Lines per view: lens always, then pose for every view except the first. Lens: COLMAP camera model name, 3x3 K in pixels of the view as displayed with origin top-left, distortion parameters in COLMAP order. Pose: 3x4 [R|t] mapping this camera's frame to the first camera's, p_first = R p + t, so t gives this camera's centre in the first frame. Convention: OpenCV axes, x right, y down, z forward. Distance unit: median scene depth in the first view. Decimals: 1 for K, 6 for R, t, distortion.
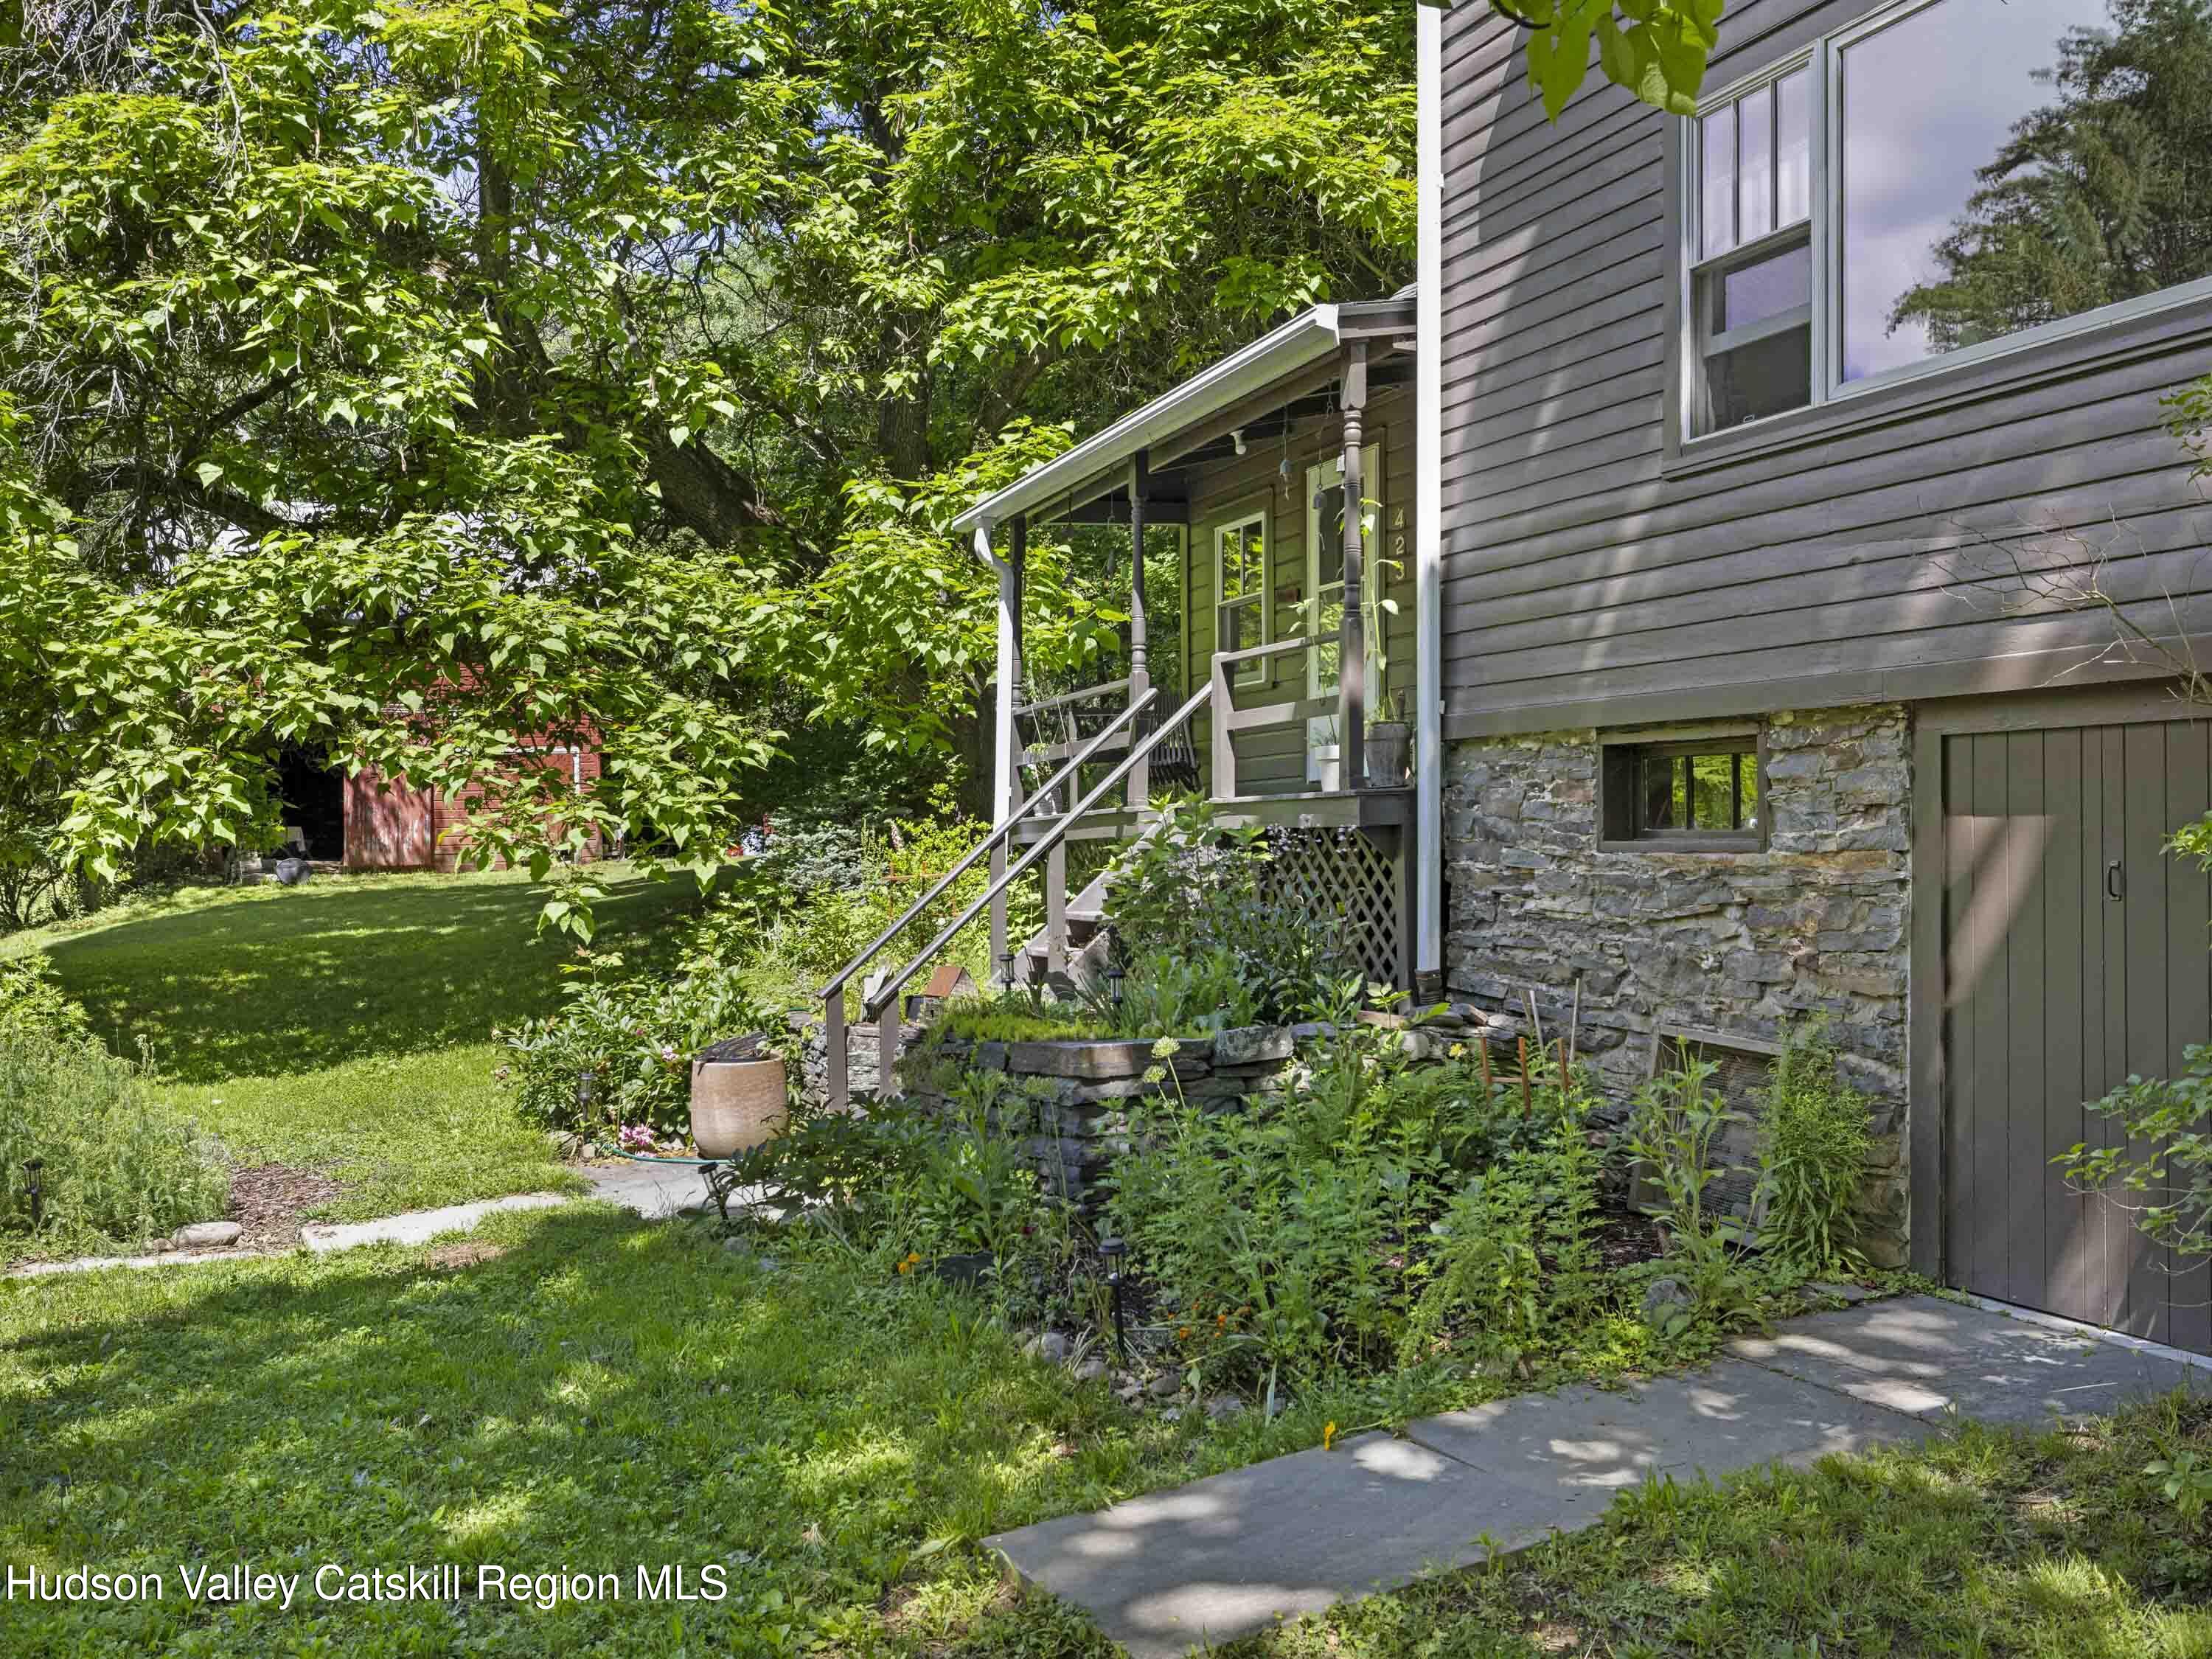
lens RADIAL K [[1787.6, 0, 1107.1], [0, 1787.6, 831.5], [0, 0, 1]] dist [0.000958, 0.002665]
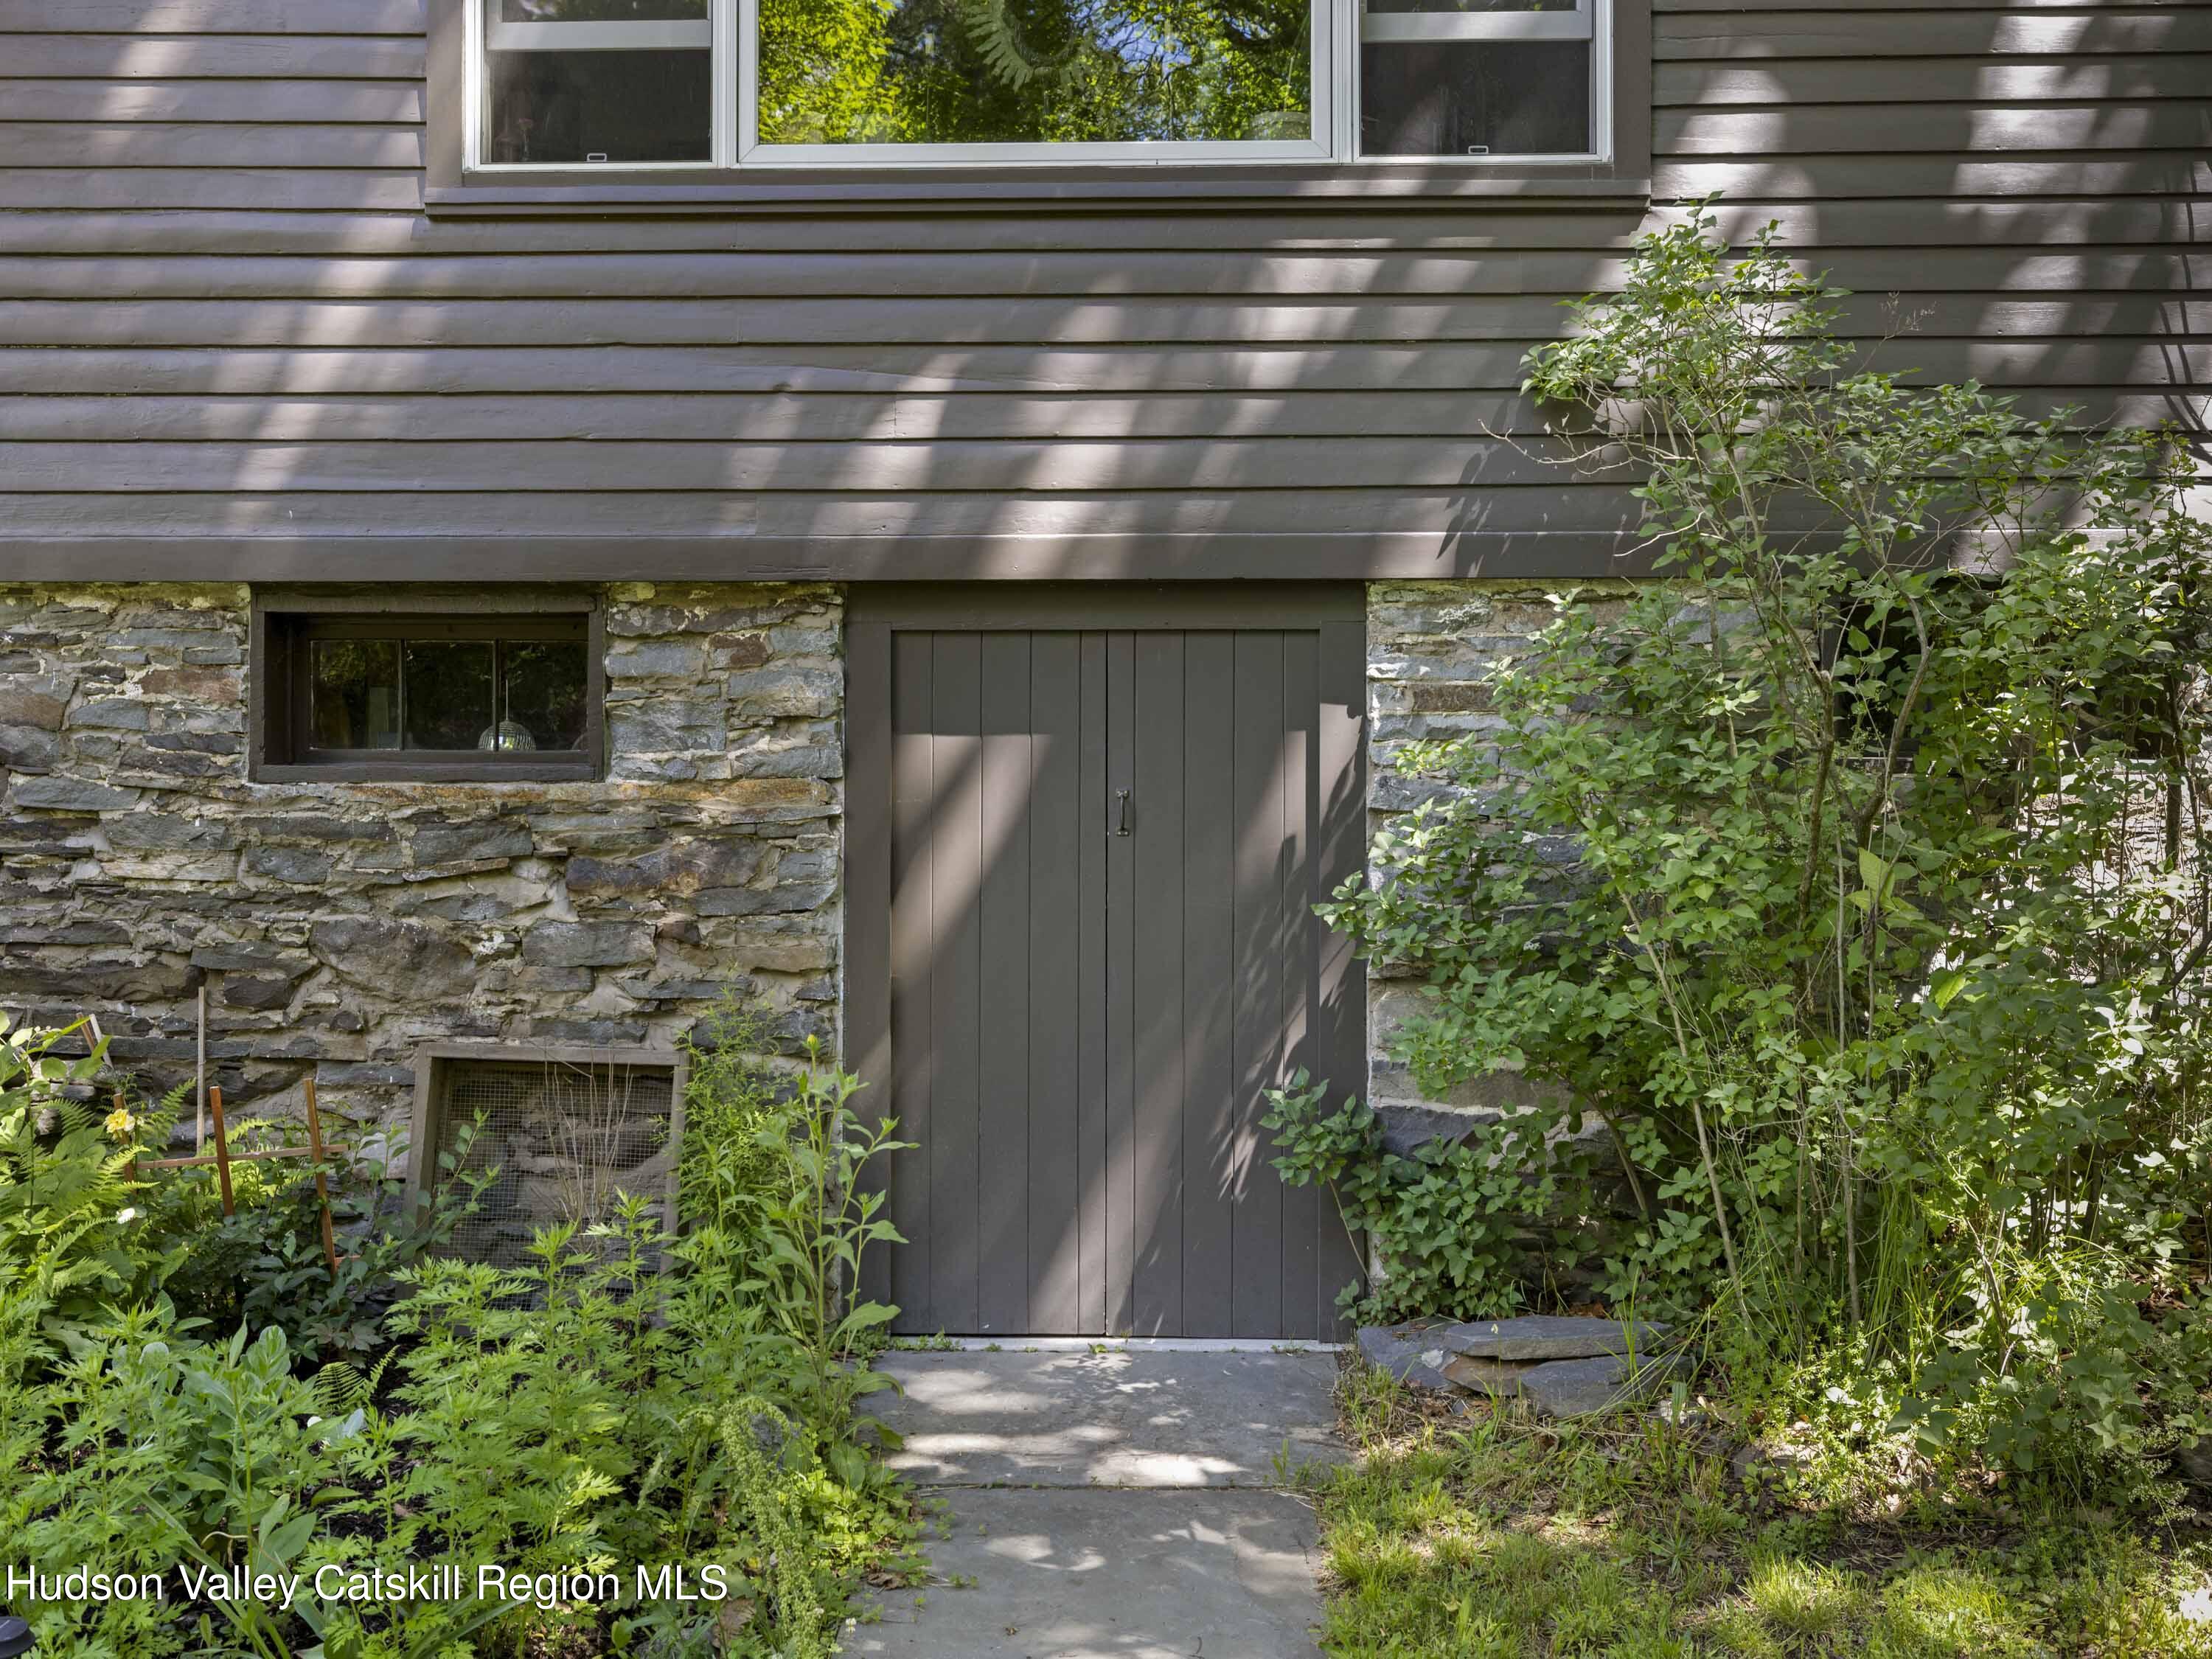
lens RADIAL K [[2134.3, 0, 1109.6], [0, 2134.3, 812.3], [0, 0, 1]] dist [-0.001108, 0.000000]
pose [[0.452562, 0.000956, 0.891733, -0.304727], [-0.007307, 0.999970, 0.002636, 0.021256], [-0.891703, -0.007709, 0.452555, 0.464647]]
